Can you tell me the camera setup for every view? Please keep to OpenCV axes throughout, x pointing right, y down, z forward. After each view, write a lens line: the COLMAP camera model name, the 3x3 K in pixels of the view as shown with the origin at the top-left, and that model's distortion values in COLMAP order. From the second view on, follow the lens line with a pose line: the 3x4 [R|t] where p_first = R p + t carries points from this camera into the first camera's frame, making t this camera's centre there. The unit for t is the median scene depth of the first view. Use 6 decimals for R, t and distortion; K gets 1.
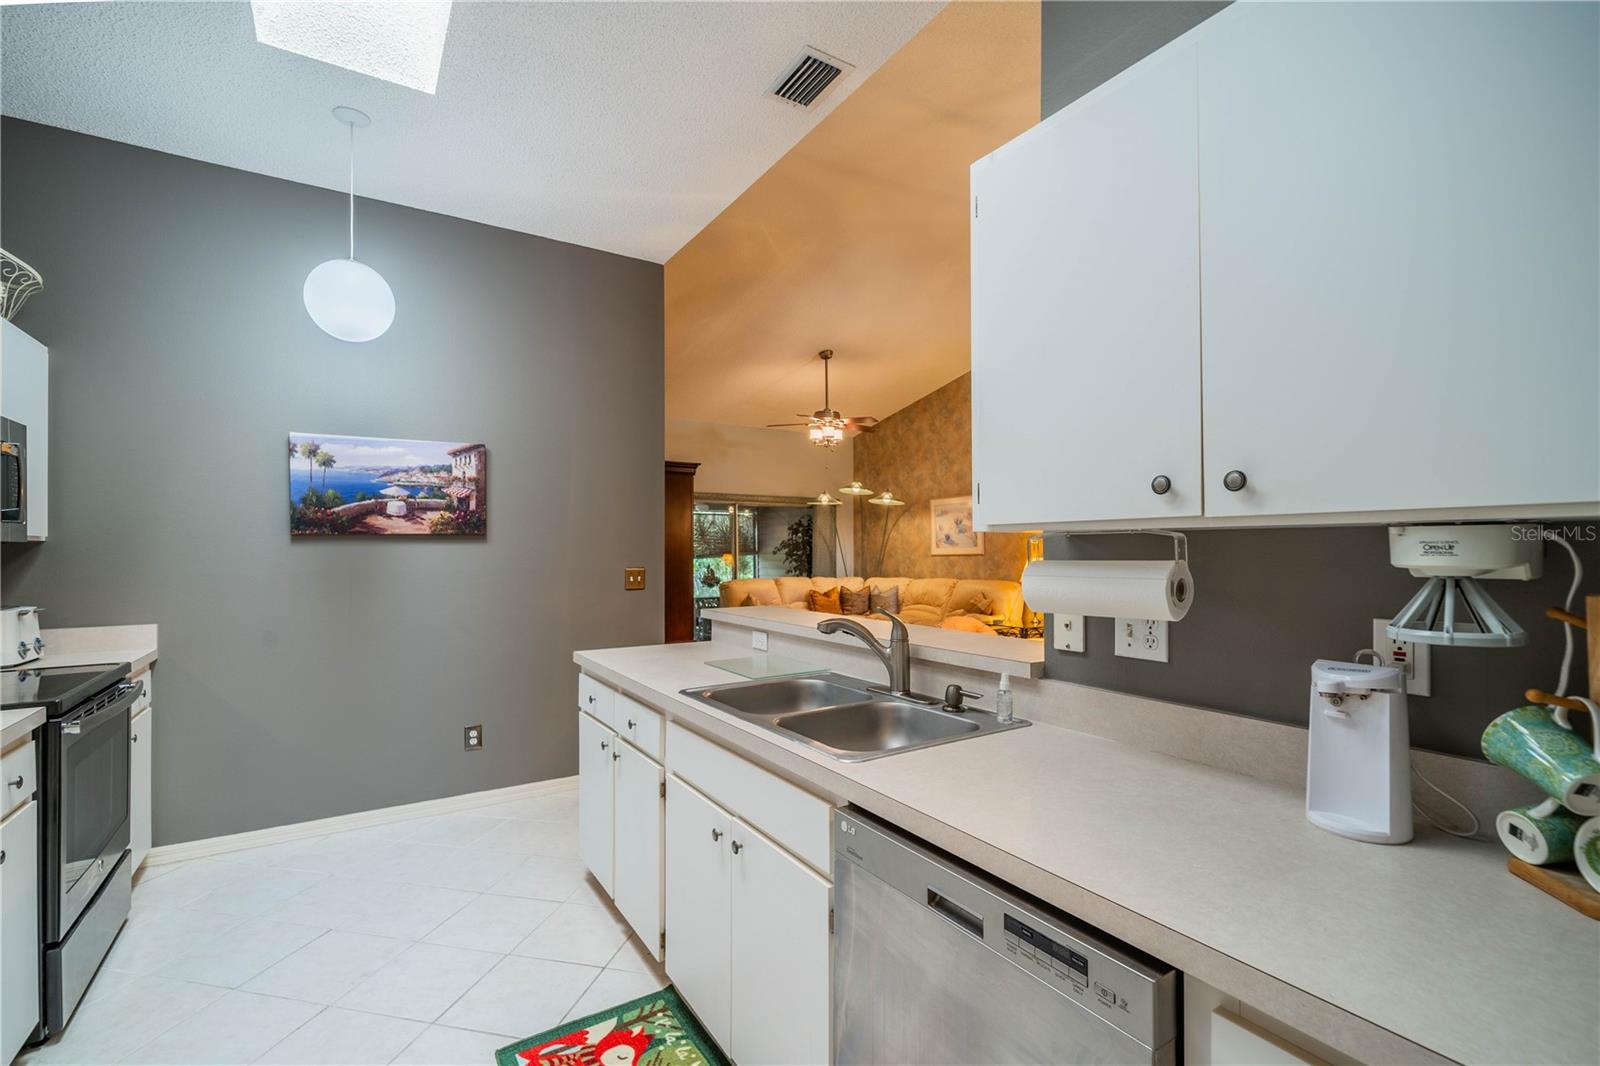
lens RADIAL K [[719.7, 0, 793.2], [0, 719.7, 543.0], [0, 0, 1]] dist [-0.000818, 0.000124]
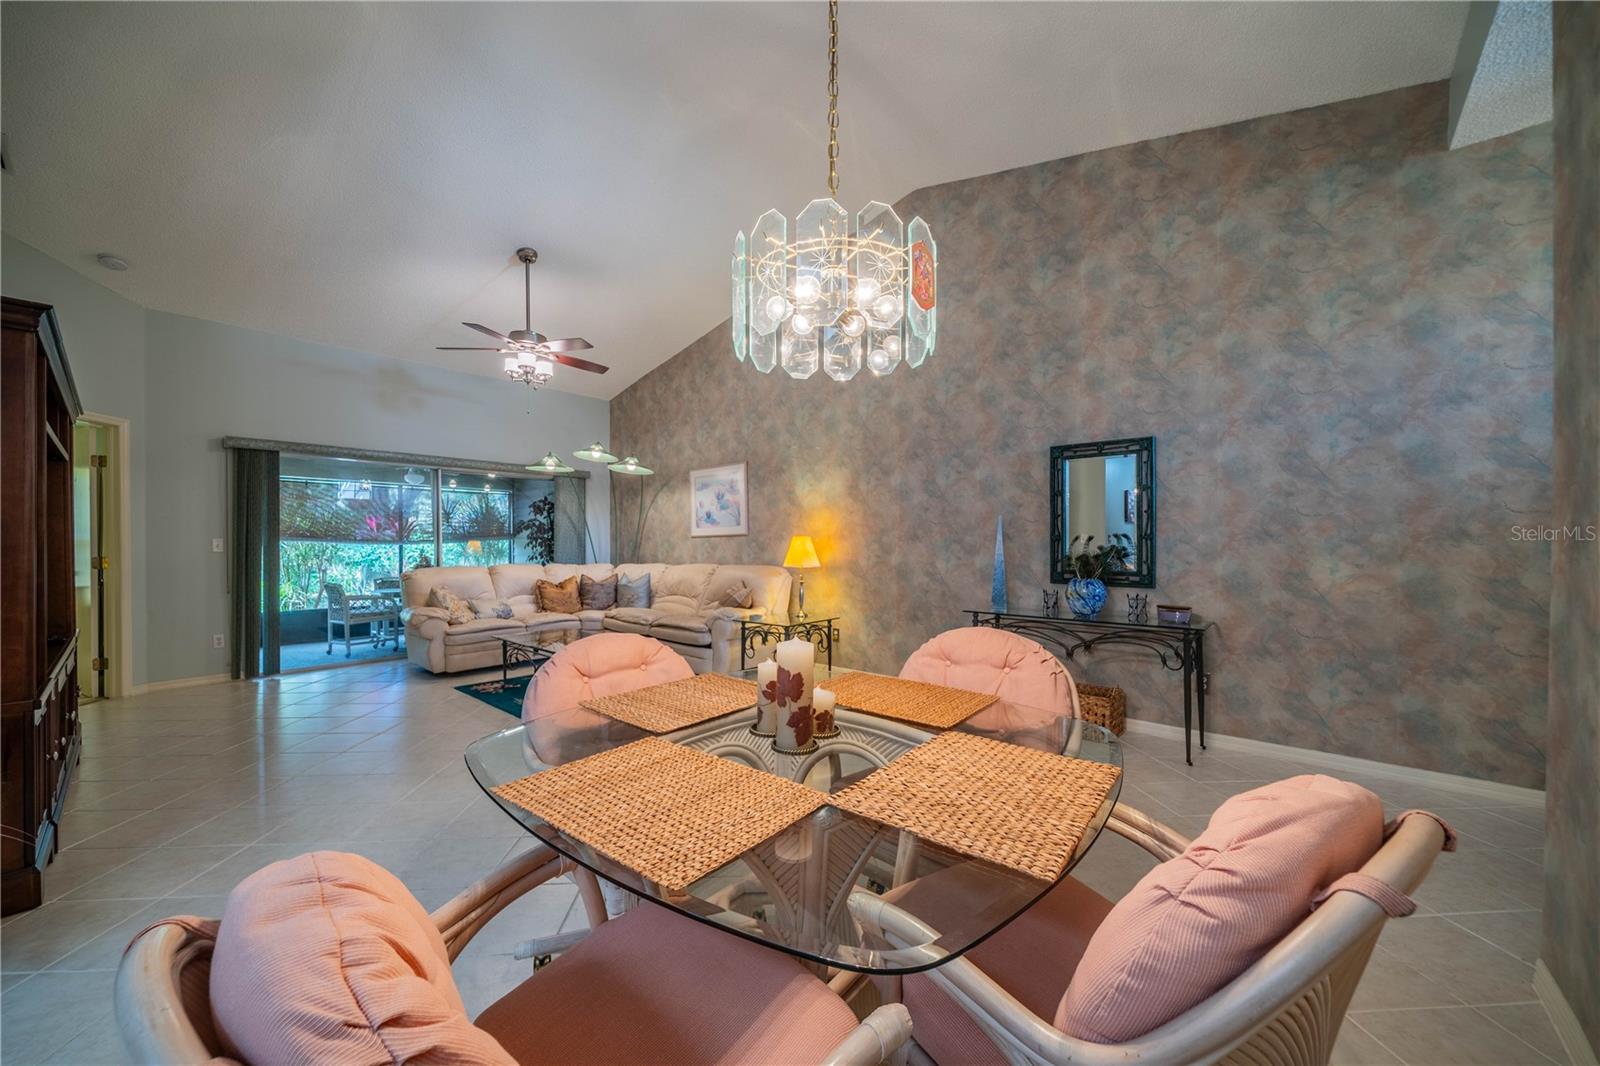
lens RADIAL K [[600.9, 0, 798.6], [0, 600.9, 544.1], [0, 0, 1]] dist [-0.006342, -0.000092]
pose [[0.962811, 0.000631, 0.270175, 0.121701], [-0.003192, 0.999954, 0.009042, 0.018624], [-0.270157, -0.009568, 0.962769, 0.284504]]
